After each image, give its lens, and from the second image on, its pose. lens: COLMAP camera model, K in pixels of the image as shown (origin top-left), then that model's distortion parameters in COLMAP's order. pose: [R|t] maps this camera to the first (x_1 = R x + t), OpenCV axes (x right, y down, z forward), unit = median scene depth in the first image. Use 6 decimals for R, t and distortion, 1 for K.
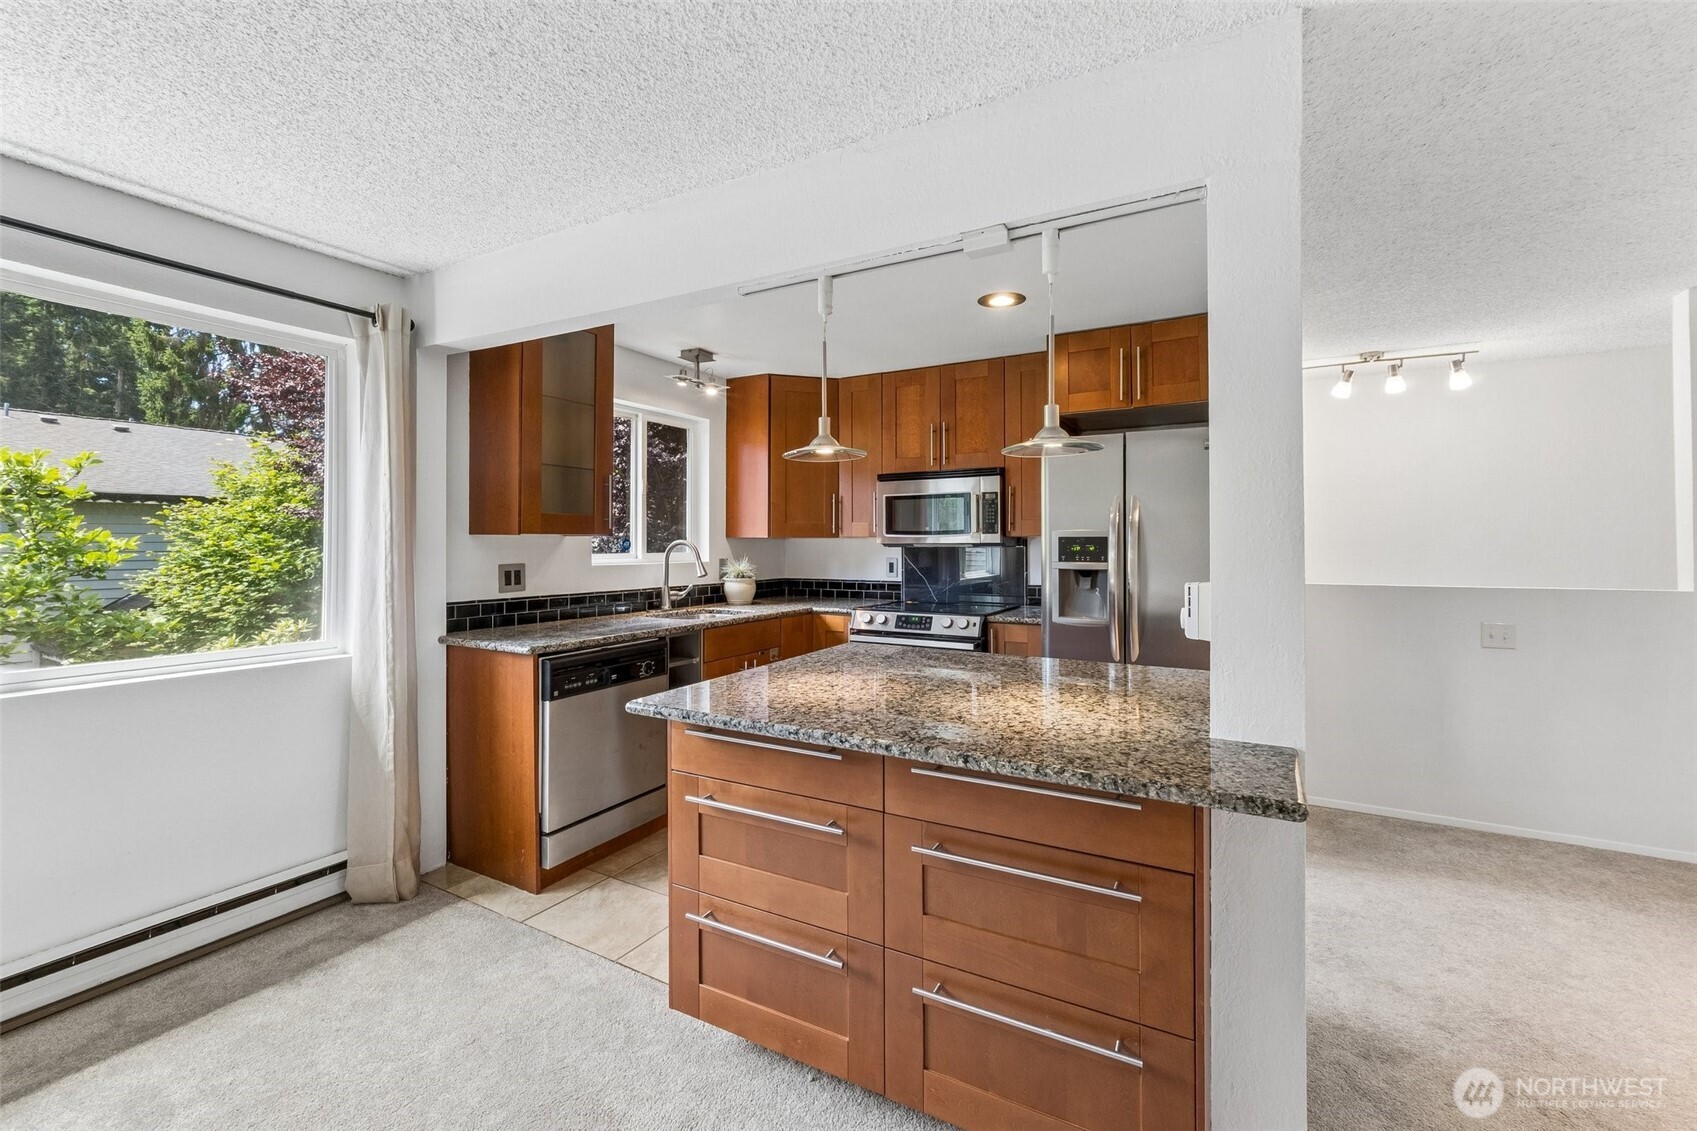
lens RADIAL K [[712.8, 0, 863.8], [0, 712.8, 524.5], [0, 0, 1]] dist [-0.000787, 0.000558]
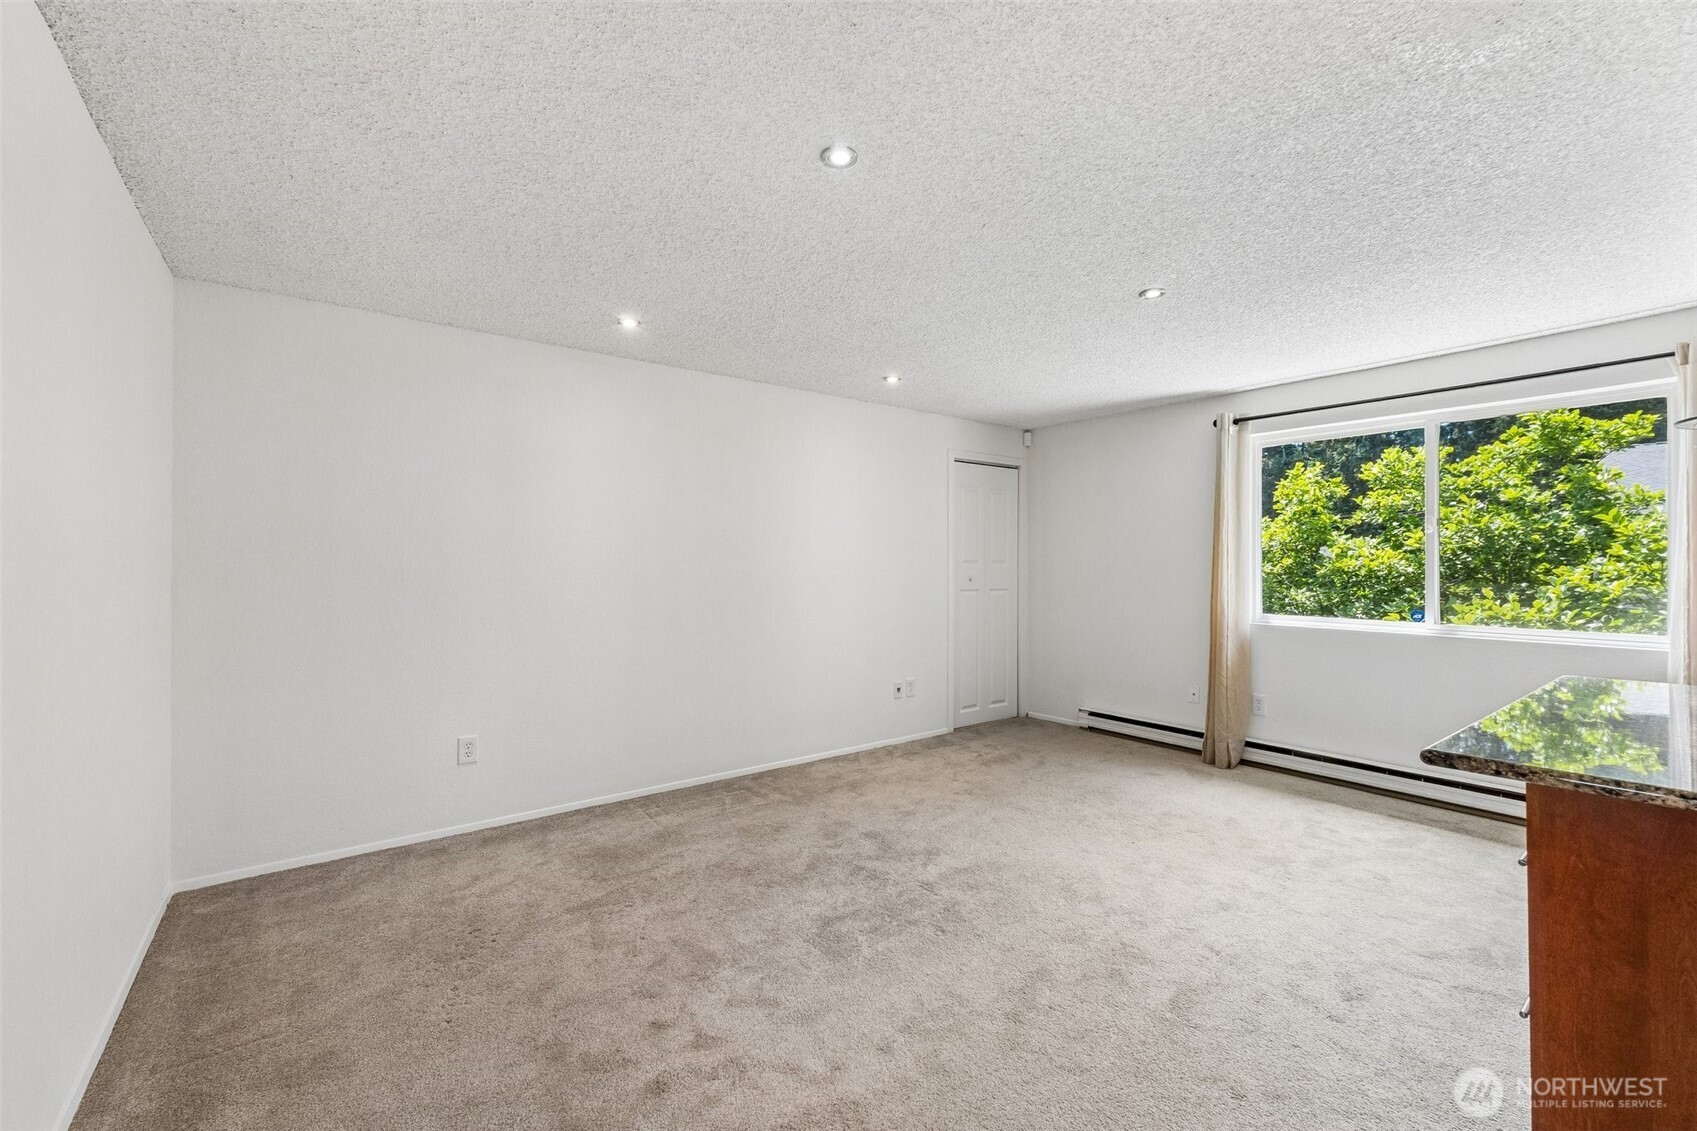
lens RADIAL K [[705.4, 0, 859.6], [0, 705.4, 565.3], [0, 0, 1]] dist [0.000339, 0.000028]
pose [[-0.394489, -0.000336, -0.918901, 0.617683], [0.019797, 0.999765, -0.008865, 0.021106], [0.918687, -0.021689, -0.394389, 0.174057]]
